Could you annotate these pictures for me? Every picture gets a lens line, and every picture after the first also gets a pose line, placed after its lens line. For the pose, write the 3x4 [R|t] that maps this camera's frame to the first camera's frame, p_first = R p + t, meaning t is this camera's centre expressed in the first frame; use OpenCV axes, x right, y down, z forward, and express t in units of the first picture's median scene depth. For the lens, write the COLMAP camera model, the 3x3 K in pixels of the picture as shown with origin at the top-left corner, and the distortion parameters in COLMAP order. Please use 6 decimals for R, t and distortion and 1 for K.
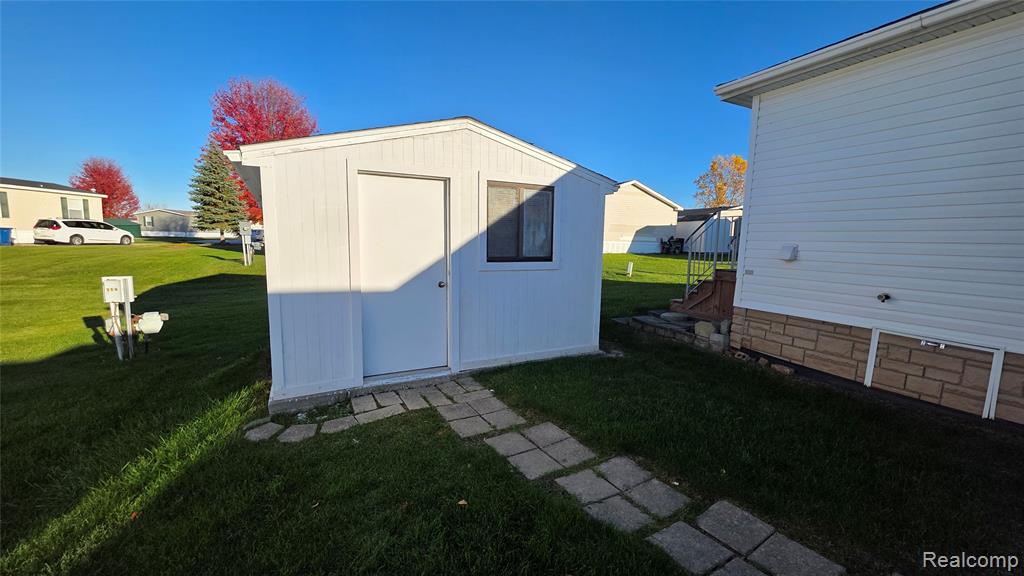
lens RADIAL K [[410.8, 0, 512.0], [0, 410.8, 288.0], [0, 0, 1]] dist [-0.000245, -0.000018]
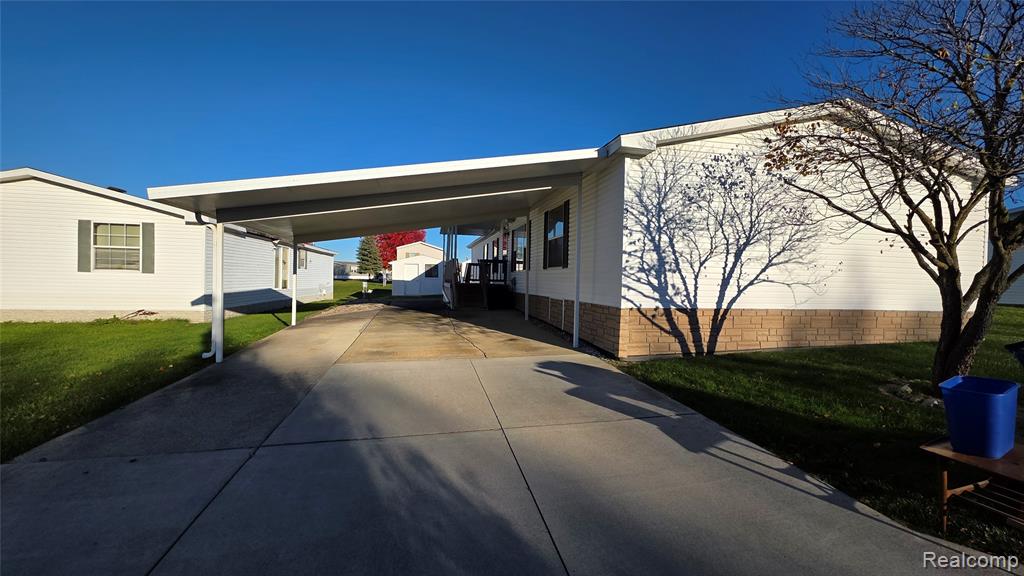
lens RADIAL K [[410.8, 0, 512.0], [0, 410.8, 288.0], [0, 0, 1]] dist [-0.000245, -0.000018]
pose [[0.968951, 0.006194, -0.247177, 2.663411], [-0.032715, 0.994109, -0.103334, 0.670074], [0.245081, 0.108212, 0.963445, -4.465062]]
